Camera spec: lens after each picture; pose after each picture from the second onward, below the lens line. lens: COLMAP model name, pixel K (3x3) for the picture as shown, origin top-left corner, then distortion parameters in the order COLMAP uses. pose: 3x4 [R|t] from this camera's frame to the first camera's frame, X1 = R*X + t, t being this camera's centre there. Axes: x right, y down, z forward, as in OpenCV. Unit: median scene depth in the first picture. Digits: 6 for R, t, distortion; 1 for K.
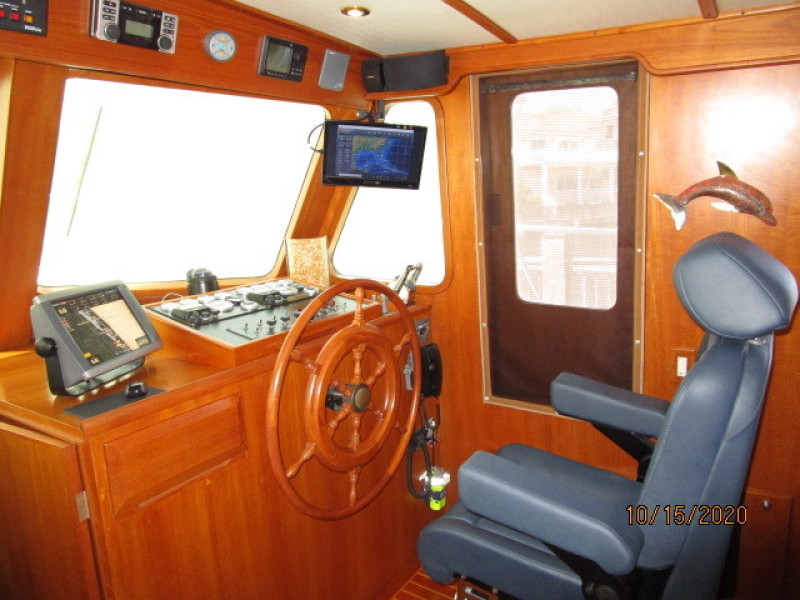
lens RADIAL K [[570.6, 0, 399.7], [0, 570.6, 298.1], [0, 0, 1]] dist [-0.028207, 0.006278]
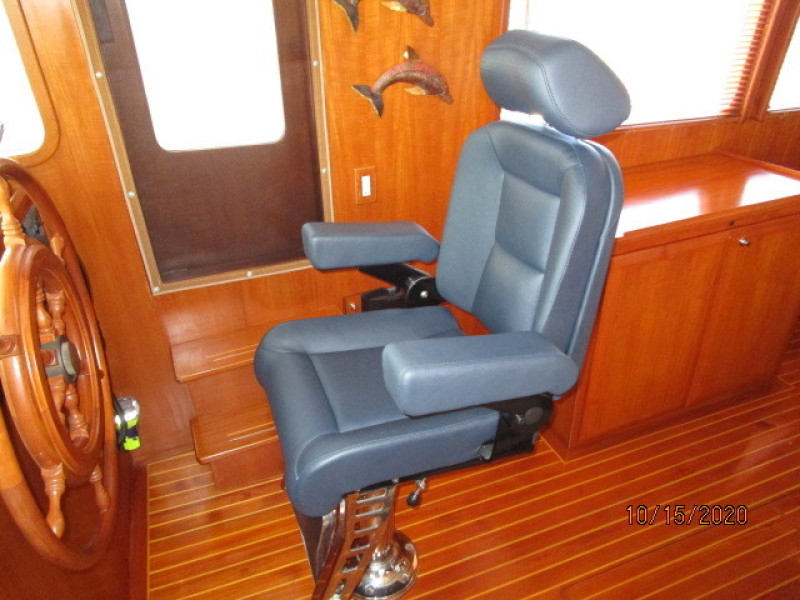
lens RADIAL K [[570.6, 0, 398.5], [0, 570.6, 297.5], [0, 0, 1]] dist [-0.028207, 0.006278]
pose [[0.578454, -0.372300, 0.725798, -0.261293], [0.145731, 0.922622, 0.357115, -0.045456], [-0.802591, -0.100803, 0.587950, 0.355316]]
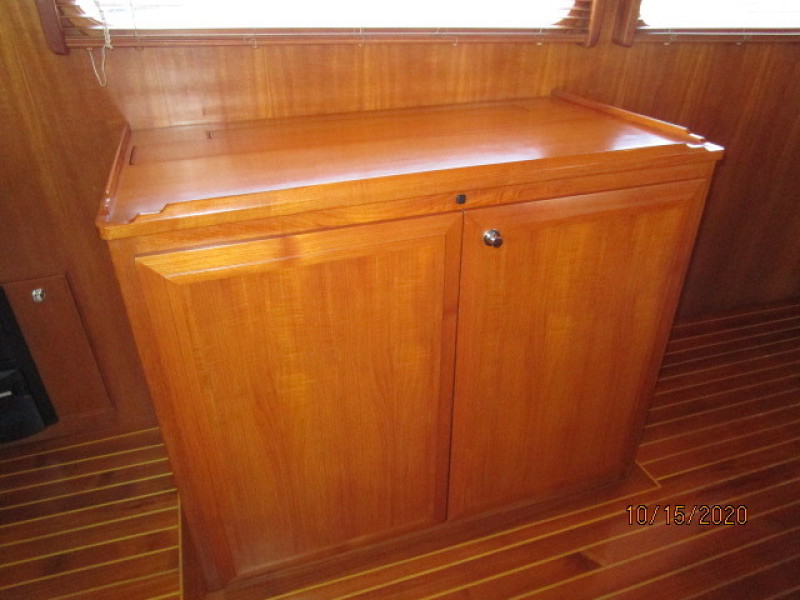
lens RADIAL K [[570.6, 0, 398.8], [0, 570.6, 302.7], [0, 0, 1]] dist [-0.028207, 0.006278]
pose [[0.612645, -0.355822, 0.705731, 0.420030], [0.114452, 0.923455, 0.366241, 0.166422], [-0.782027, -0.143603, 0.606475, 0.212276]]
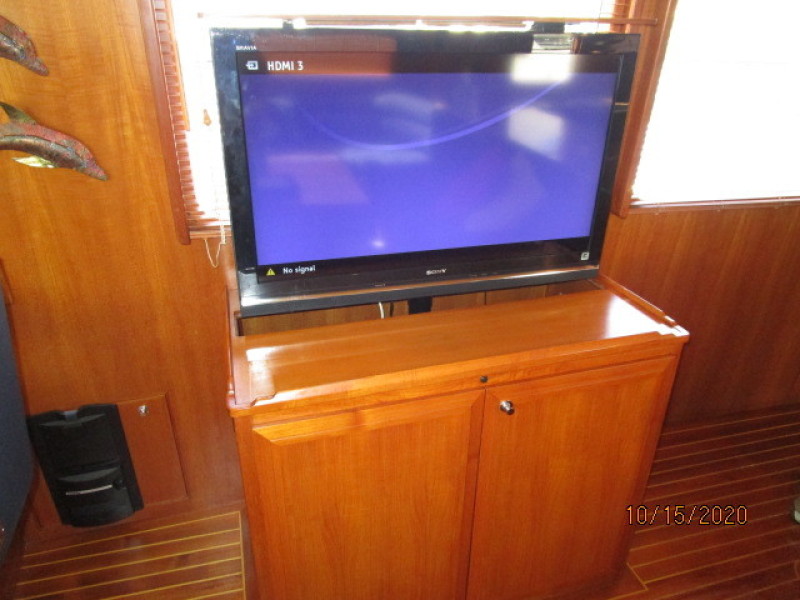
lens RADIAL K [[570.6, 0, 396.2], [0, 570.6, 301.3], [0, 0, 1]] dist [-0.028207, 0.006278]
pose [[0.649360, -0.278719, 0.707564, 0.322992], [0.094078, 0.952712, 0.288946, -0.016451], [-0.754640, -0.121064, 0.644874, 0.142648]]
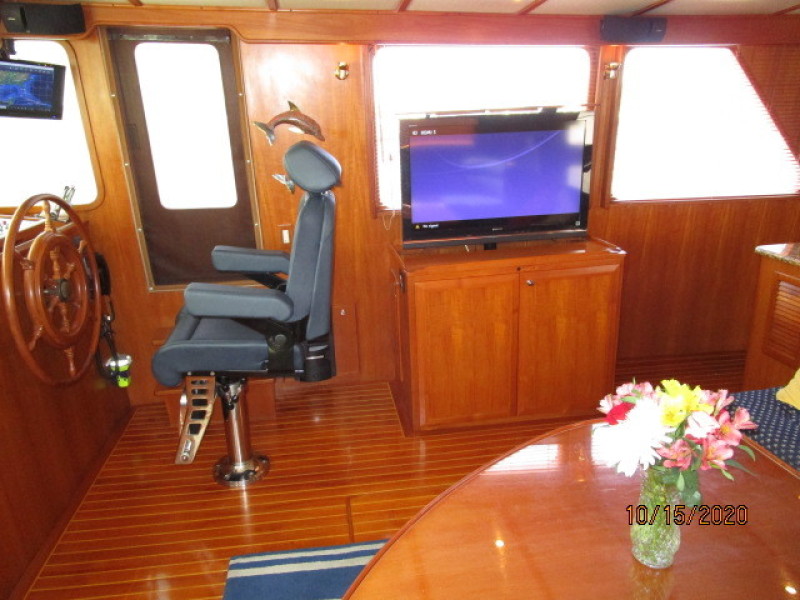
lens RADIAL K [[570.6, 0, 402.5], [0, 570.6, 296.6], [0, 0, 1]] dist [-0.028207, 0.006278]
pose [[0.743946, -0.188320, 0.641155, -0.297397], [0.124584, 0.981734, 0.143797, 0.098974], [-0.656523, -0.027099, 0.753819, -0.392977]]
